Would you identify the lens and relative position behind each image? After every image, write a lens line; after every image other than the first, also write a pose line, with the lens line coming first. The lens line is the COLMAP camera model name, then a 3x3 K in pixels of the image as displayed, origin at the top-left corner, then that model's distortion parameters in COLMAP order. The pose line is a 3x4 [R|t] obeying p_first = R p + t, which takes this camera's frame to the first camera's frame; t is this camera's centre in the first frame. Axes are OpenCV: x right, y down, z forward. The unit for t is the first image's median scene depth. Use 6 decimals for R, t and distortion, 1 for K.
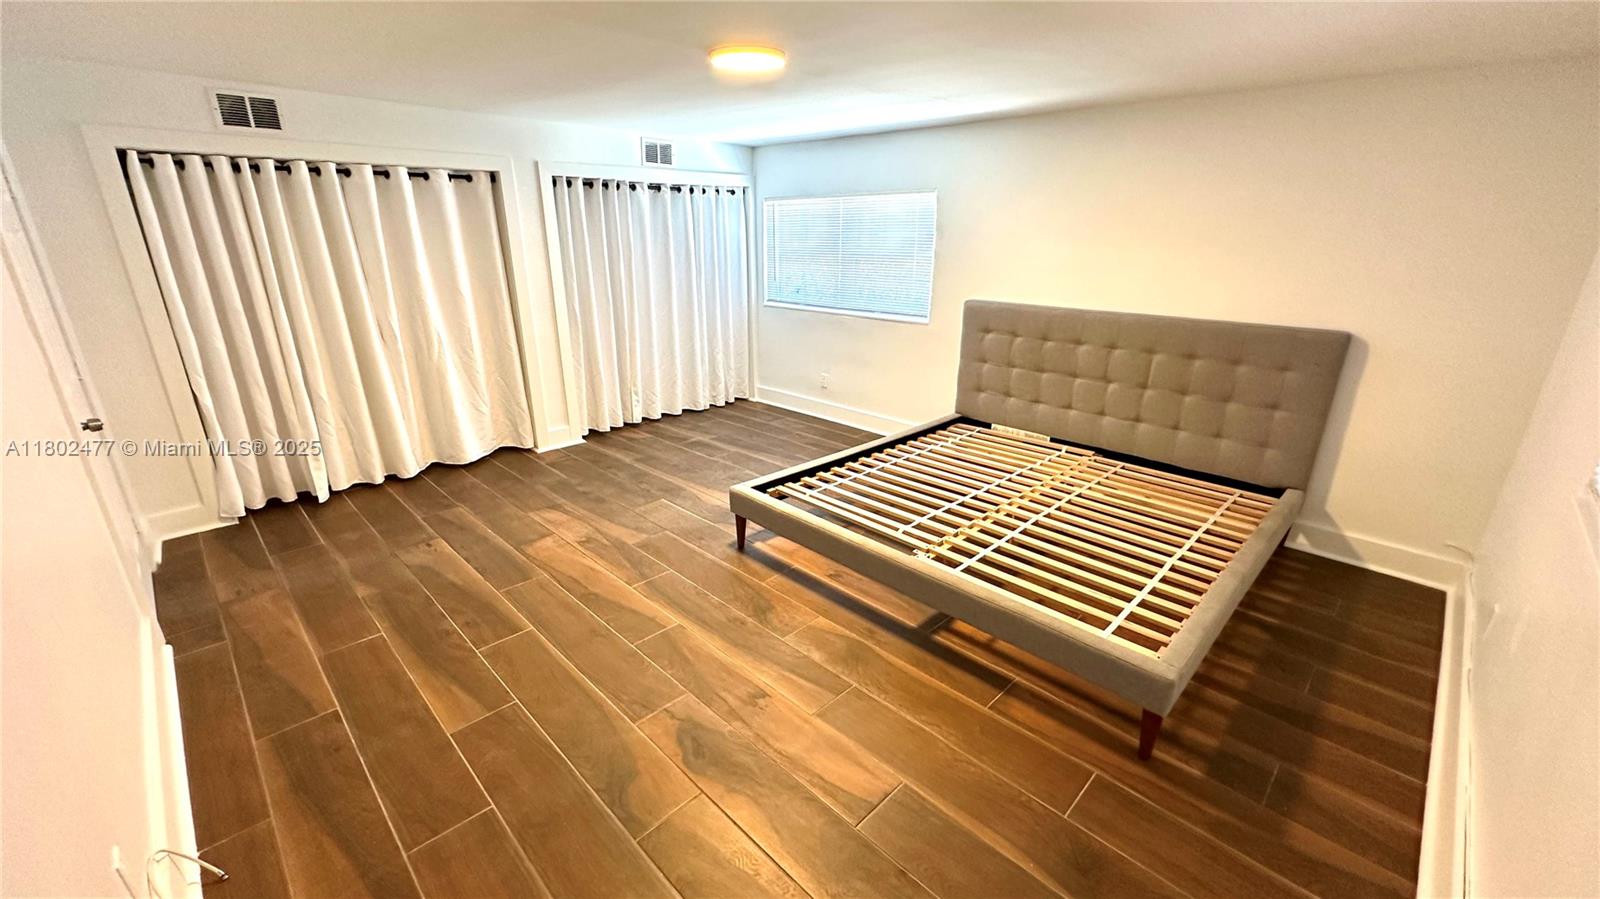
lens RADIAL K [[639.2, 0, 803.1], [0, 639.2, 451.9], [0, 0, 1]] dist [-0.006992, 0.001677]
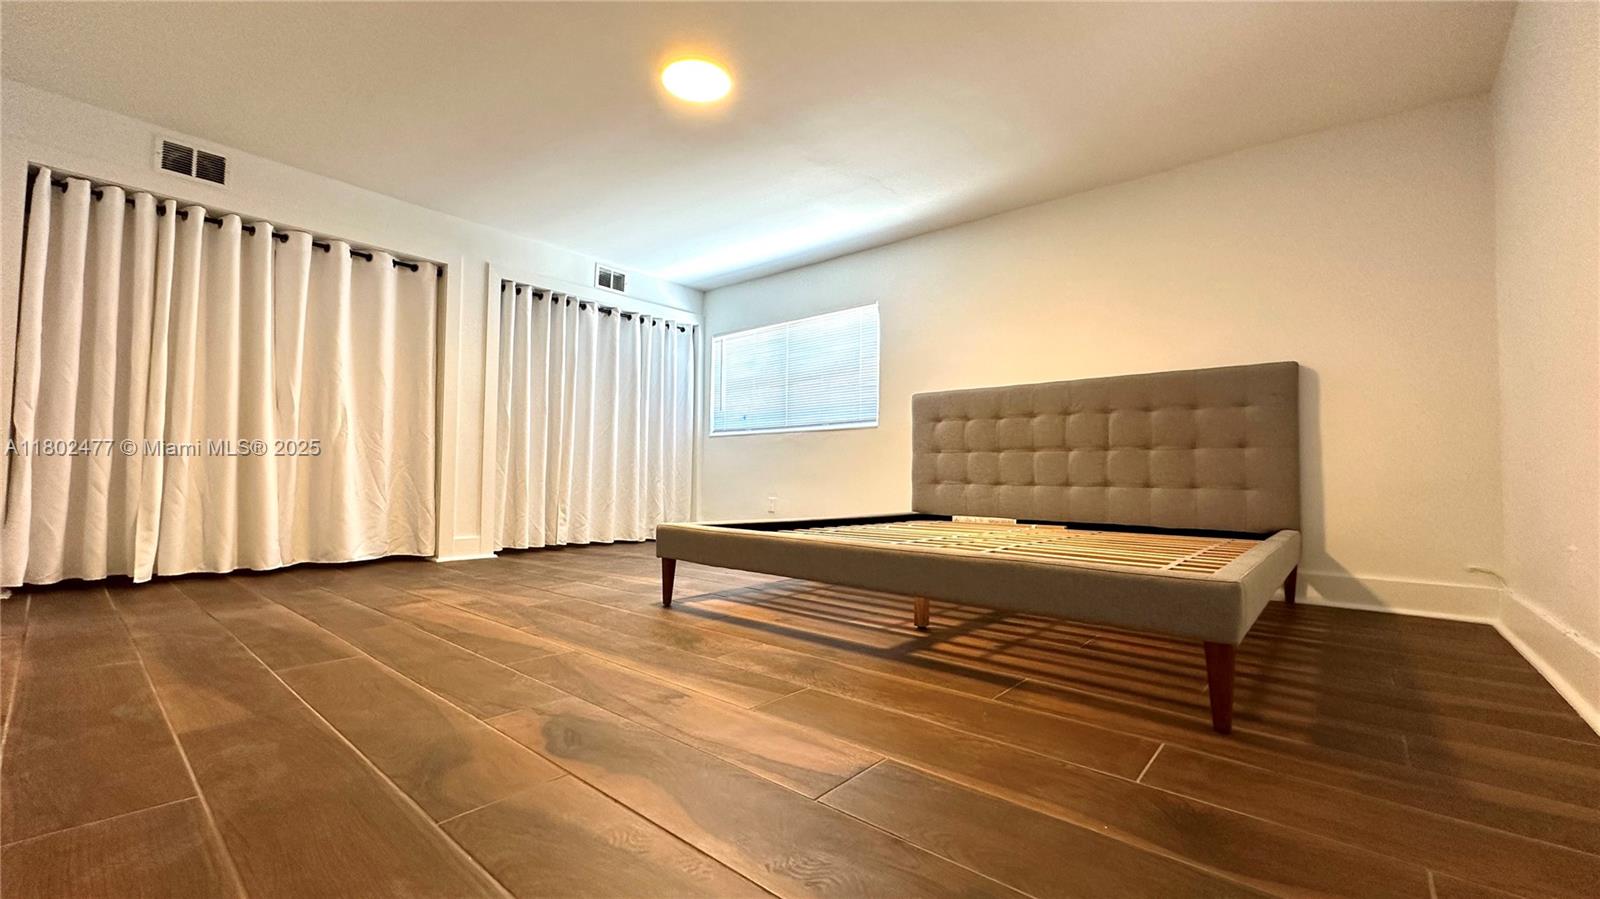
lens RADIAL K [[639.2, 0, 803.3], [0, 639.2, 450.9], [0, 0, 1]] dist [-0.006992, 0.001677]
pose [[0.996950, 0.009356, 0.077477, 0.009886], [0.019701, 0.930459, -0.365866, 0.246733], [-0.075513, 0.366277, 0.927437, 0.151856]]
